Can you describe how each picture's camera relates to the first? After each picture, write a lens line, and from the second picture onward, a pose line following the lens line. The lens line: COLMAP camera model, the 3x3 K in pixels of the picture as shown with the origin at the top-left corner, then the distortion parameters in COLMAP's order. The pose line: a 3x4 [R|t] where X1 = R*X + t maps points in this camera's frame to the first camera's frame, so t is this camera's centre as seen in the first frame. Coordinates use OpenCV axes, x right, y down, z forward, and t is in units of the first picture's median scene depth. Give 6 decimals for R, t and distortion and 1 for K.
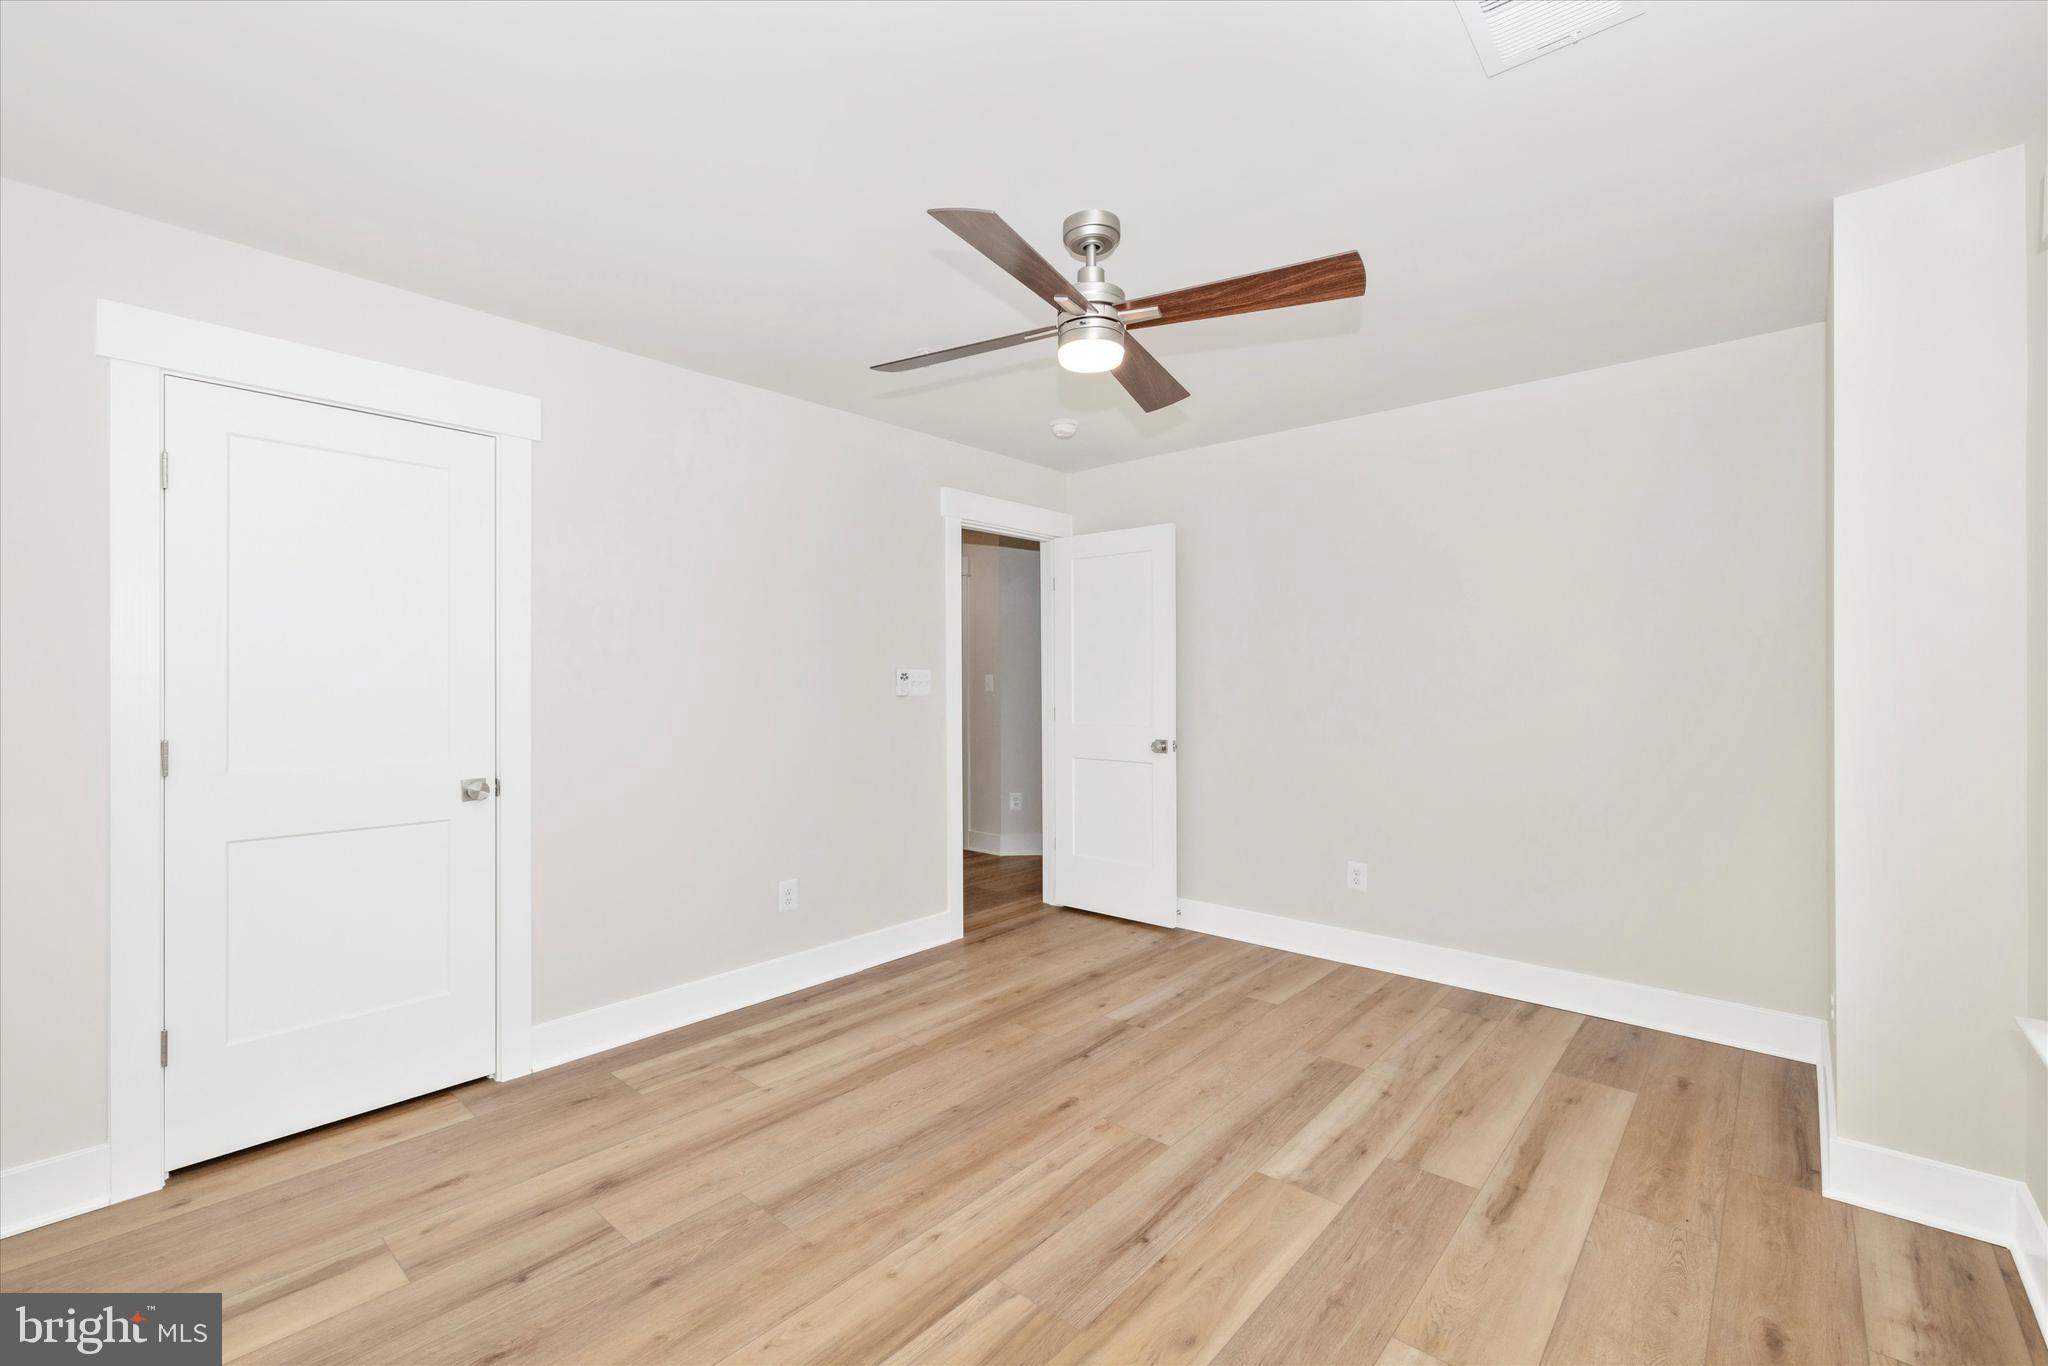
lens RADIAL K [[875.9, 0, 1019.7], [0, 875.9, 676.6], [0, 0, 1]] dist [-0.002246, 0.000060]
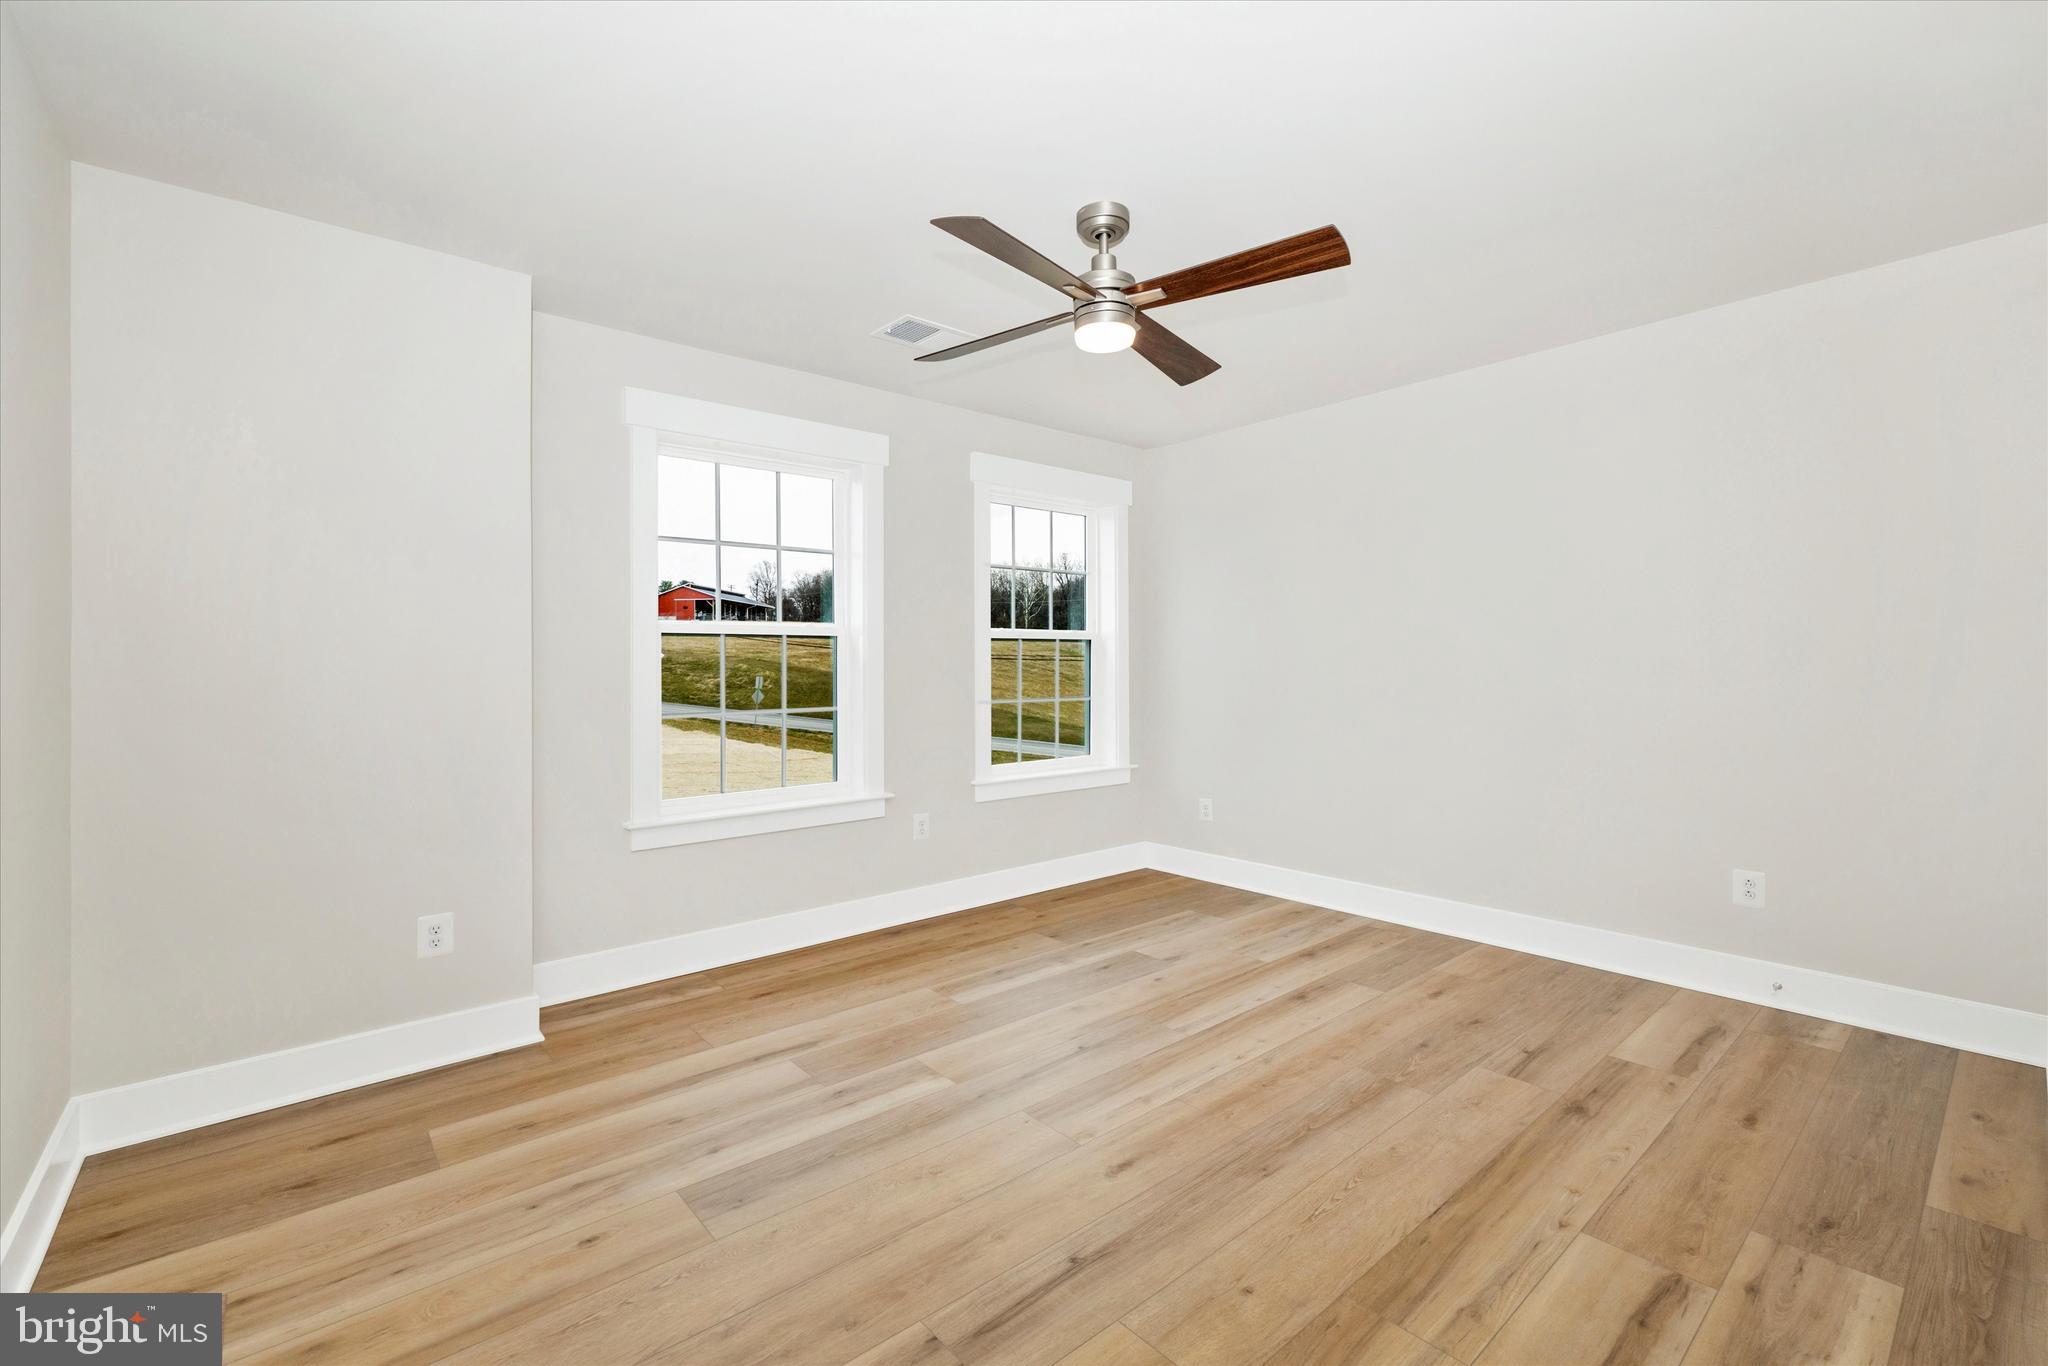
lens RADIAL K [[875.9, 0, 1019.7], [0, 875.9, 676.6], [0, 0, 1]] dist [-0.002246, 0.000060]
pose [[-0.989189, 0.004680, 0.146569, 0.029141], [0.004968, 0.999986, 0.001597, 0.052186], [-0.146559, 0.002307, -0.989199, 1.941068]]
